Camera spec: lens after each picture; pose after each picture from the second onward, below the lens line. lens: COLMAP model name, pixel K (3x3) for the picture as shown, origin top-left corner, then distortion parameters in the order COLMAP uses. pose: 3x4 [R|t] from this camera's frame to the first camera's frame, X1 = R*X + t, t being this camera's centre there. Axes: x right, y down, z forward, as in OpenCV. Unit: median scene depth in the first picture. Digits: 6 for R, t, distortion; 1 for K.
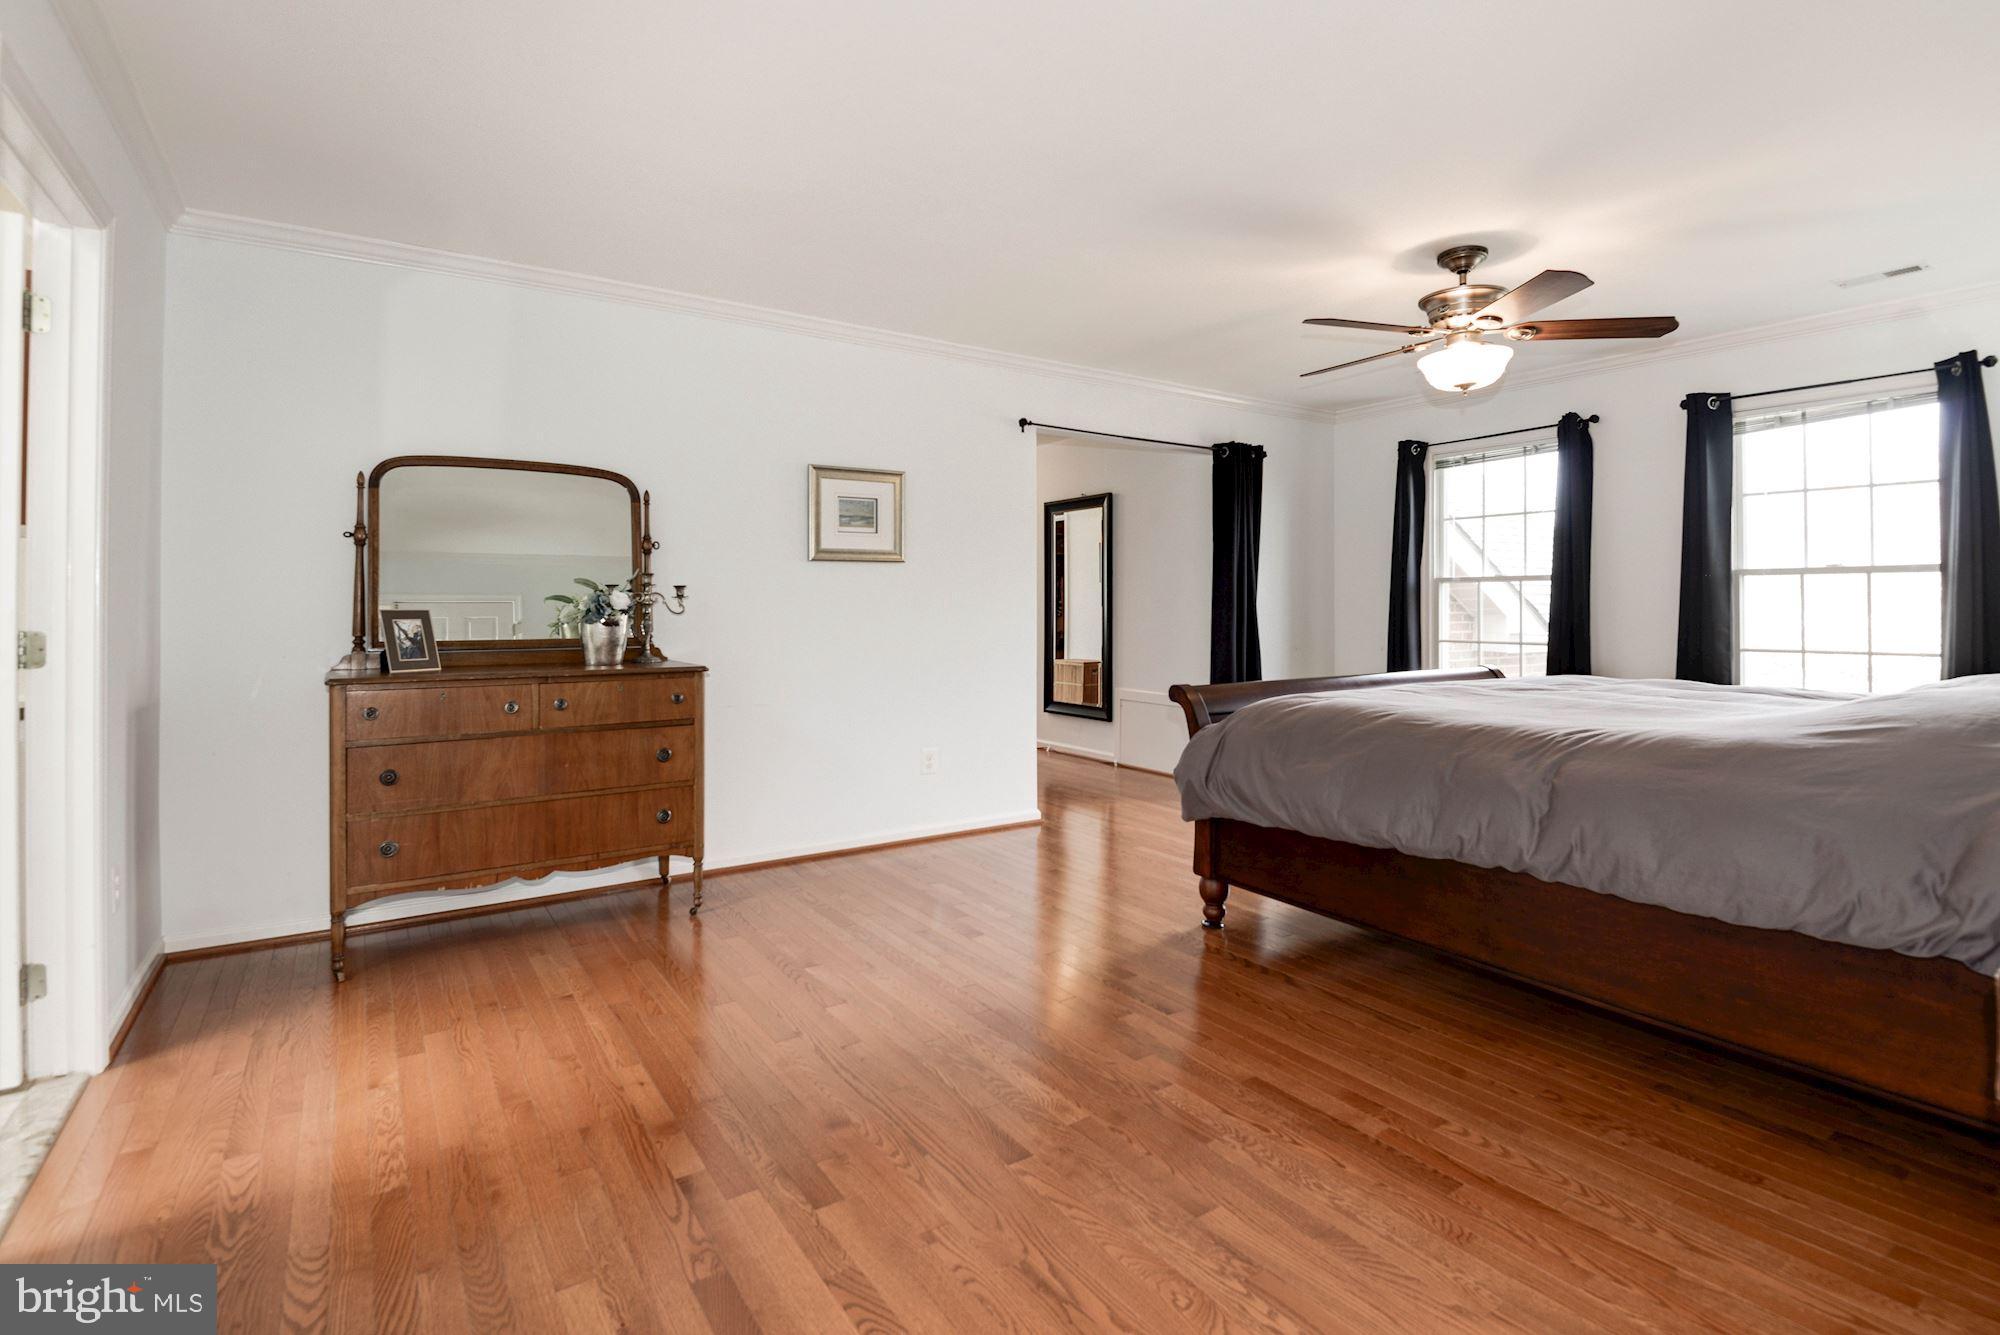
lens RADIAL K [[961.7, 0, 997.7], [0, 961.7, 580.0], [0, 0, 1]] dist [0.000711, -0.023372]
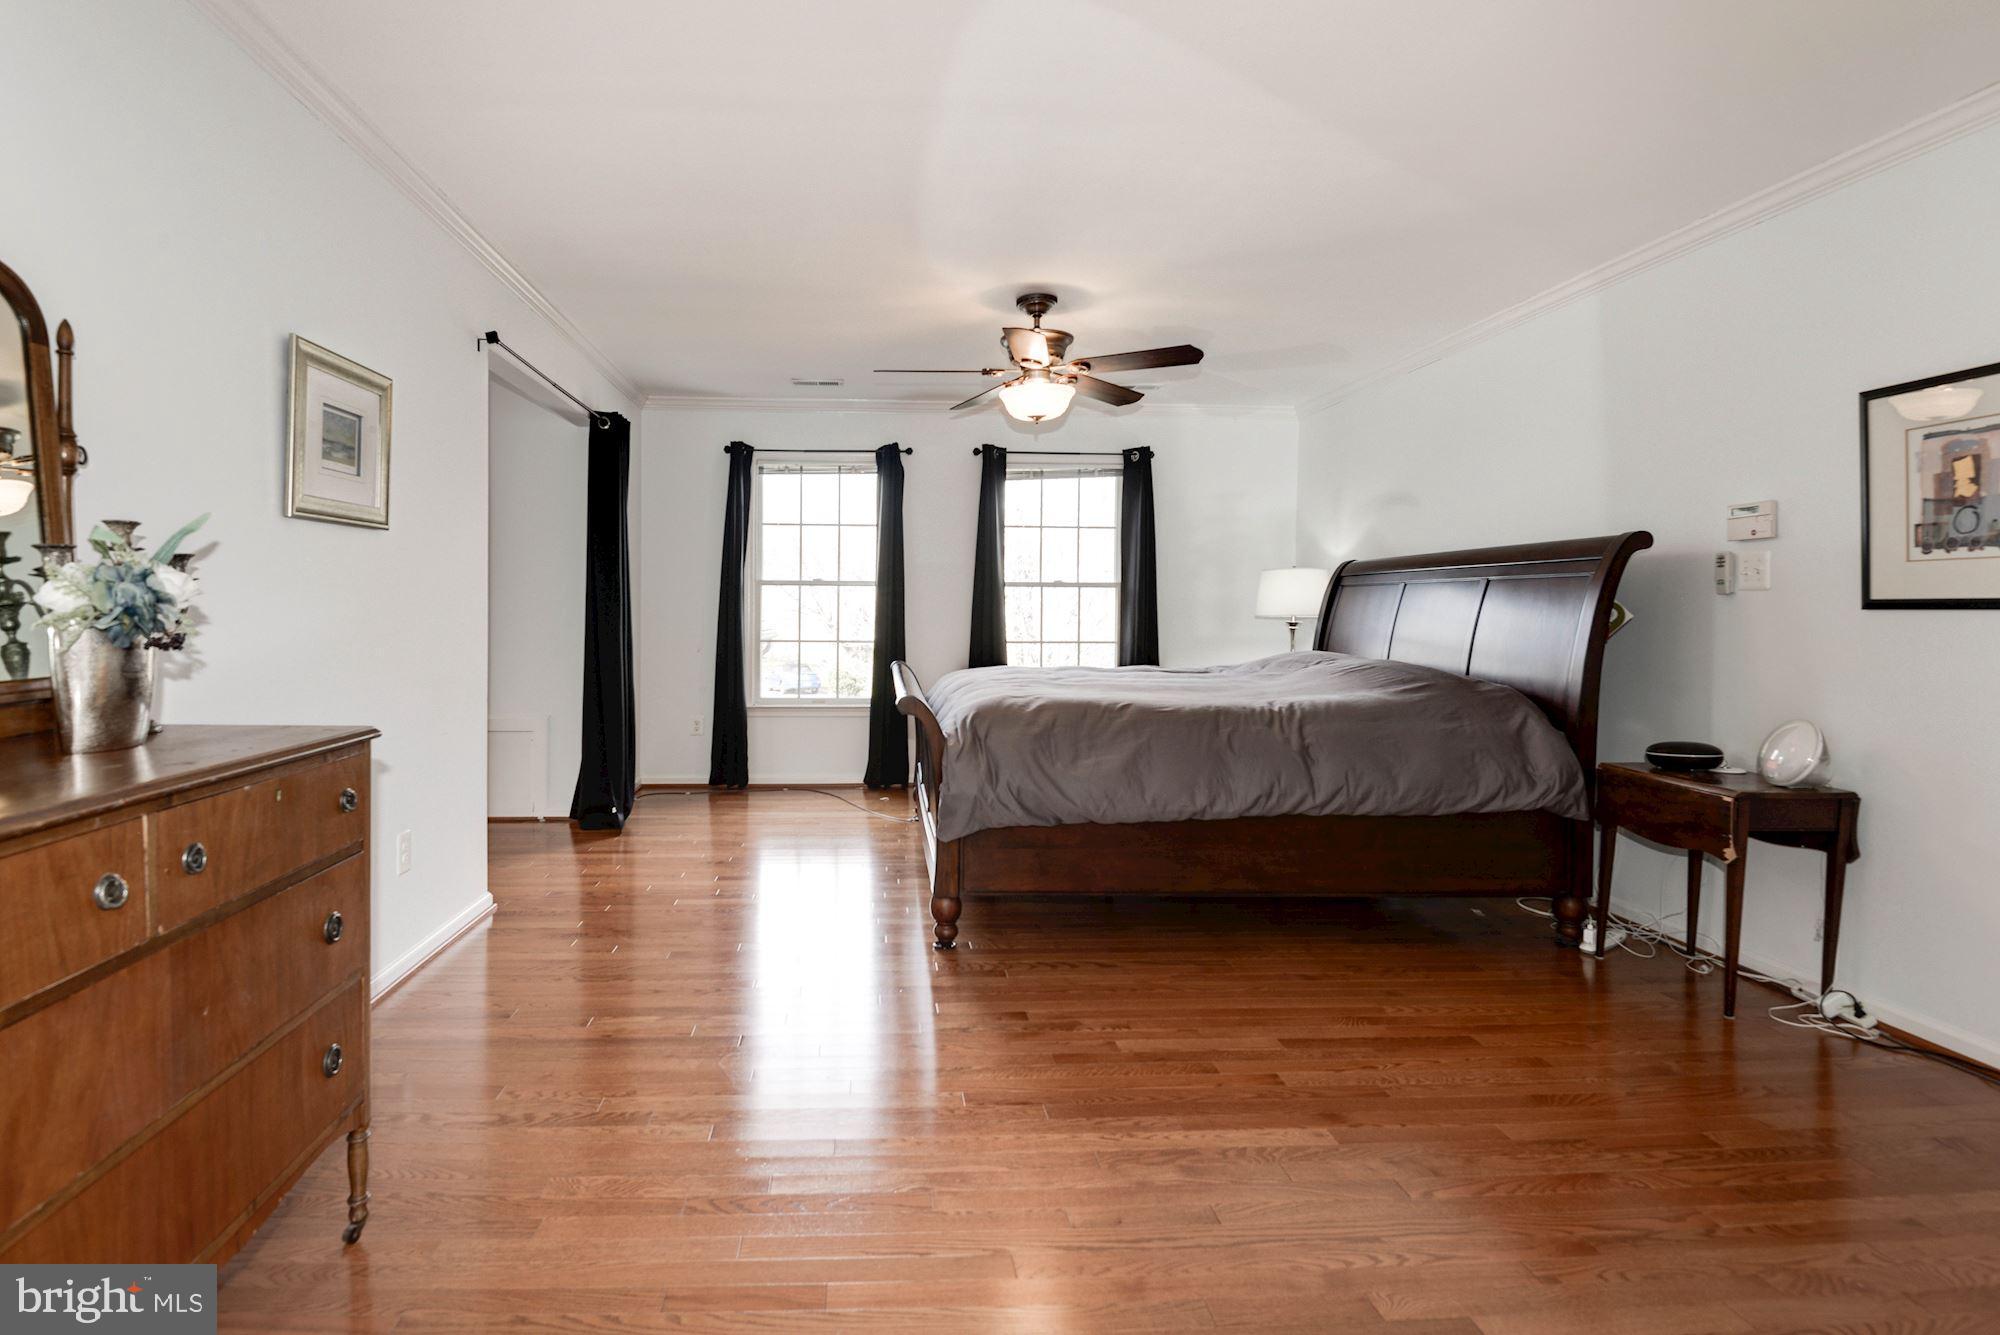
lens RADIAL K [[961.8, 0, 964.2], [0, 961.8, 605.6], [0, 0, 1]] dist [0.001357, -0.020757]
pose [[0.513916, 0.007401, 0.857808, -0.491800], [-0.029638, 0.999519, 0.009133, 0.014004], [-0.857328, -0.030117, 0.513888, 0.435000]]
